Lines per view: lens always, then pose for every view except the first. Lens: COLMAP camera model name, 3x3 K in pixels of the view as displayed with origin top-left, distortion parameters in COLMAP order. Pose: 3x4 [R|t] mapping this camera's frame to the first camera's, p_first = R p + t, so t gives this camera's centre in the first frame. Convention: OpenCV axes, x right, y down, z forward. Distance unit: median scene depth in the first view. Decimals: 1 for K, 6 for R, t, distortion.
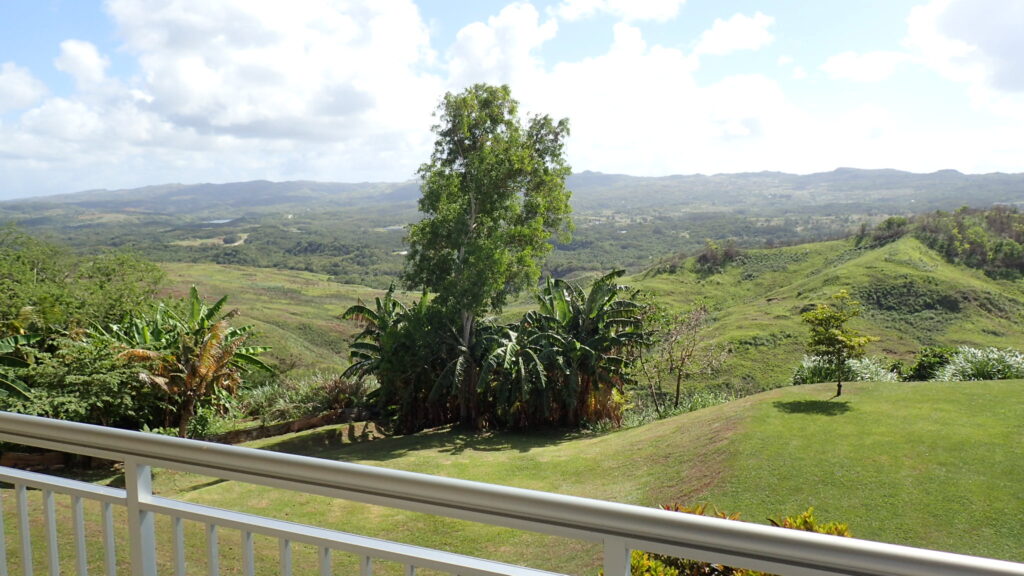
lens RADIAL K [[745.7, 0, 502.2], [0, 745.7, 252.3], [0, 0, 1]] dist [0.022213, -0.017648]
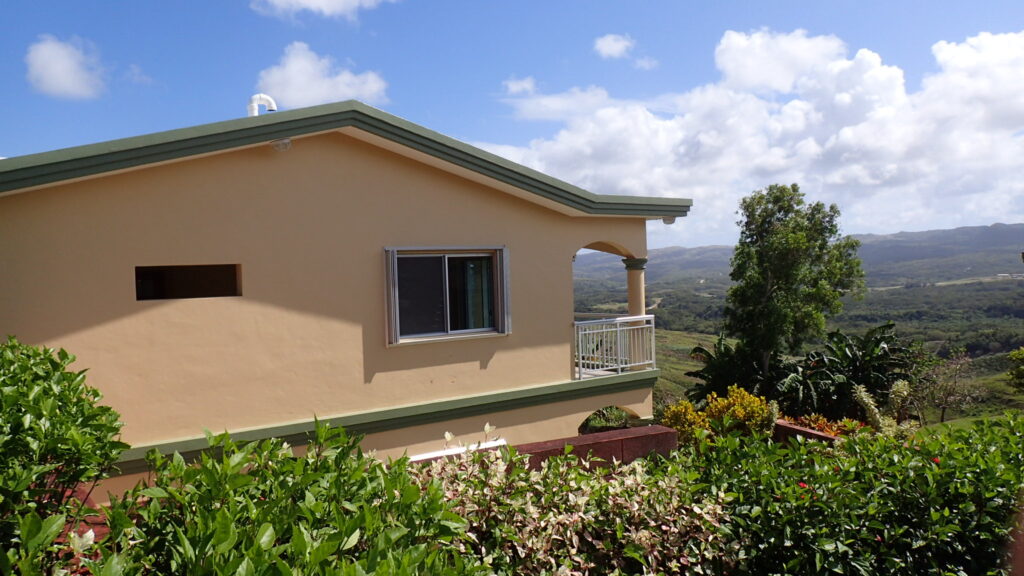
lens RADIAL K [[745.7, 0, 510.9], [0, 745.7, 288.0], [0, 0, 1]] dist [0.022213, -0.017648]
pose [[0.864253, -0.004901, -0.503033, 0.213213], [-0.014537, 0.999292, -0.034712, 0.014864], [0.502847, 0.037312, 0.863570, -0.367248]]
